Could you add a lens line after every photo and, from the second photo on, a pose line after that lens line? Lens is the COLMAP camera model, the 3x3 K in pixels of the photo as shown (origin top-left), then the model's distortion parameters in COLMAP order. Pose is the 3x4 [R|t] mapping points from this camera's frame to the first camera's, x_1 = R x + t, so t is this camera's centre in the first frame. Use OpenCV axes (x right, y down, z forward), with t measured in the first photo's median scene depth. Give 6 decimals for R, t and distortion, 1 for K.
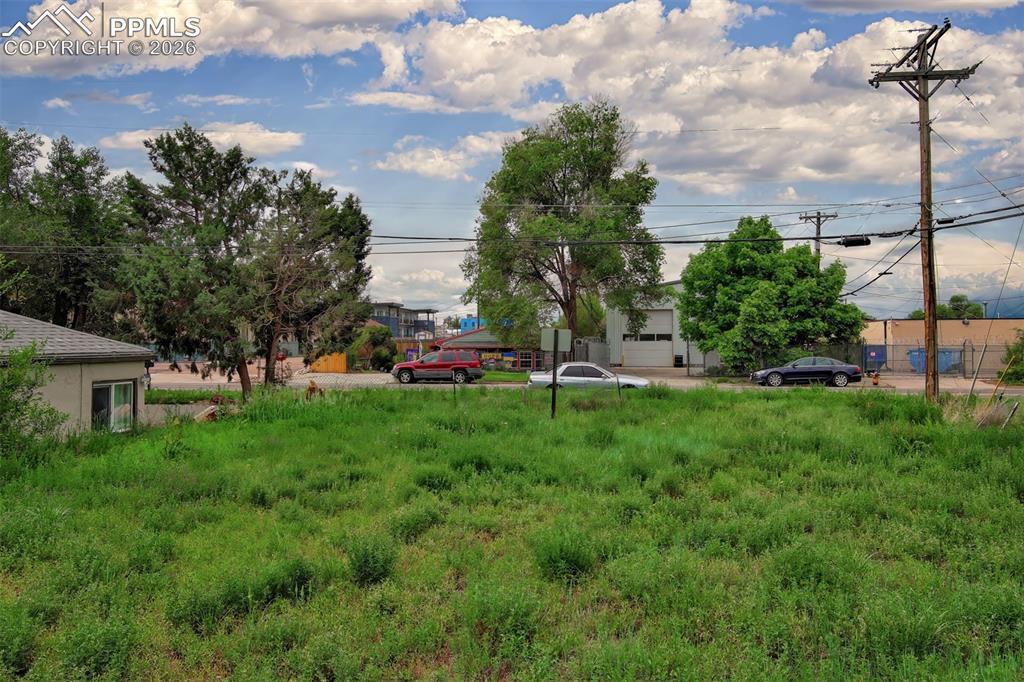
lens RADIAL K [[811.4, 0, 512.0], [0, 811.4, 341.0], [0, 0, 1]] dist [0.038845, -0.000373]
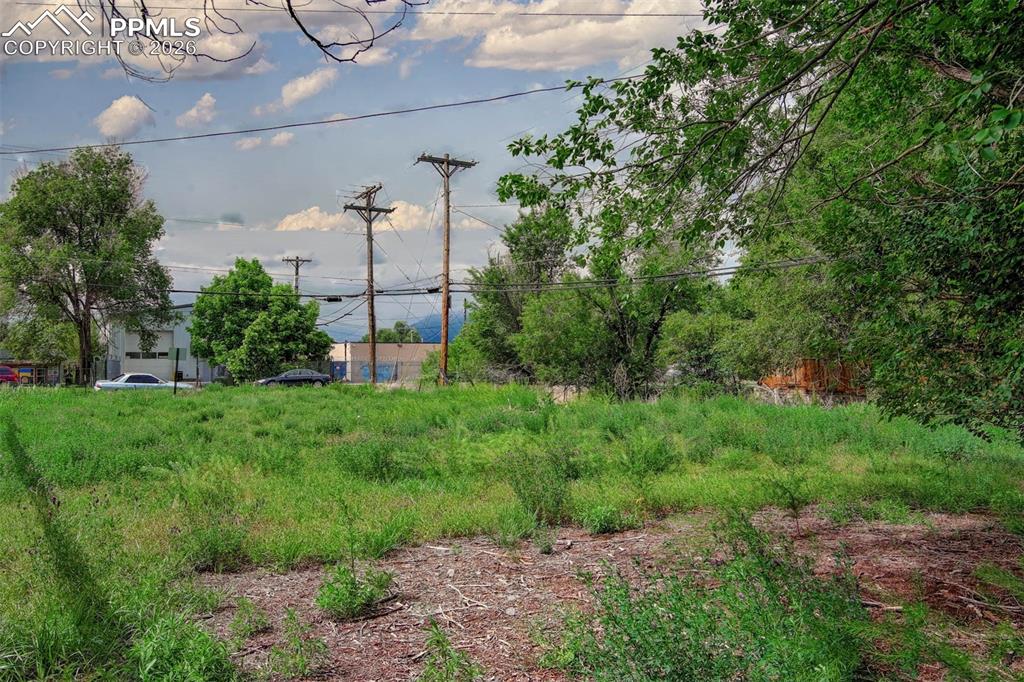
lens RADIAL K [[811.4, 0, 512.0], [0, 811.4, 341.0], [0, 0, 1]] dist [0.038845, -0.000373]
pose [[0.804831, 0.018470, 0.593217, -0.138399], [-0.004132, 0.999666, -0.025519, 0.004485], [-0.593490, 0.018087, 0.804638, -0.283743]]
